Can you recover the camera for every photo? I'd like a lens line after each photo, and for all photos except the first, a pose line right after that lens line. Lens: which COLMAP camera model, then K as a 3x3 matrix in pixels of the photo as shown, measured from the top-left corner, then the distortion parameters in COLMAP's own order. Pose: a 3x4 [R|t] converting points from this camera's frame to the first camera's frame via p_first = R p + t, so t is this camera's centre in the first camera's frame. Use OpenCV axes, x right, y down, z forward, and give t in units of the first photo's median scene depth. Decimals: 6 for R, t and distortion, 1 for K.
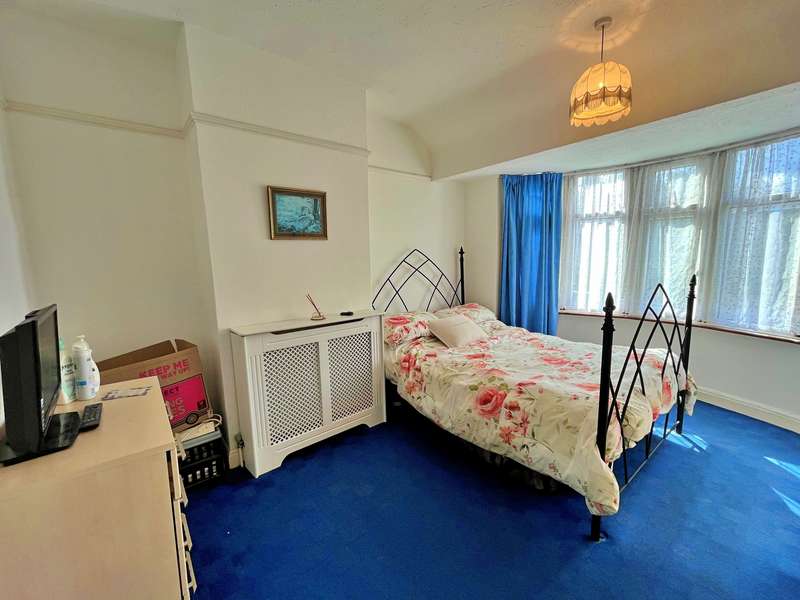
lens RADIAL K [[323.6, 0, 400.1], [0, 323.6, 298.4], [0, 0, 1]] dist [0.007188, 0.000307]
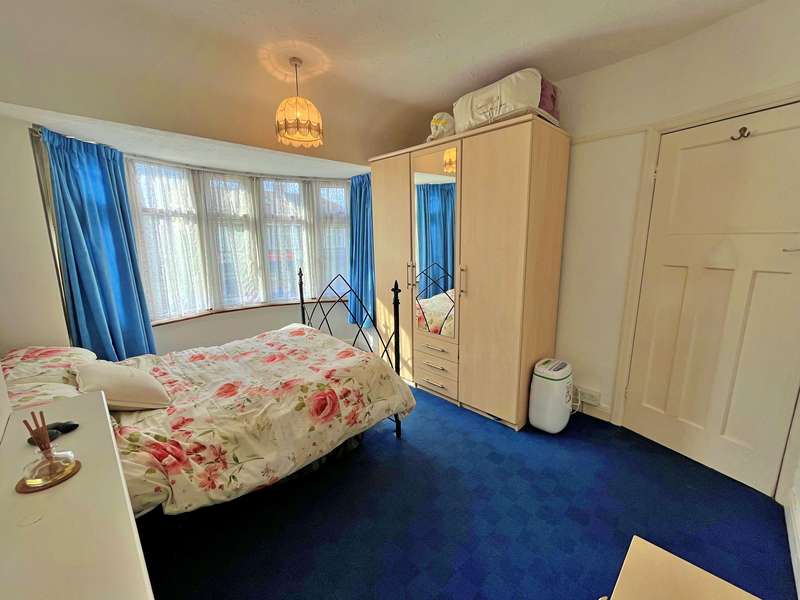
lens RADIAL K [[323.6, 0, 399.6], [0, 323.6, 299.3], [0, 0, 1]] dist [0.007188, 0.000307]
pose [[-0.052900, -0.160110, 0.985681, -0.516208], [0.142942, 0.975684, 0.166157, -0.104108], [-0.988316, 0.149685, -0.028727, 0.576398]]
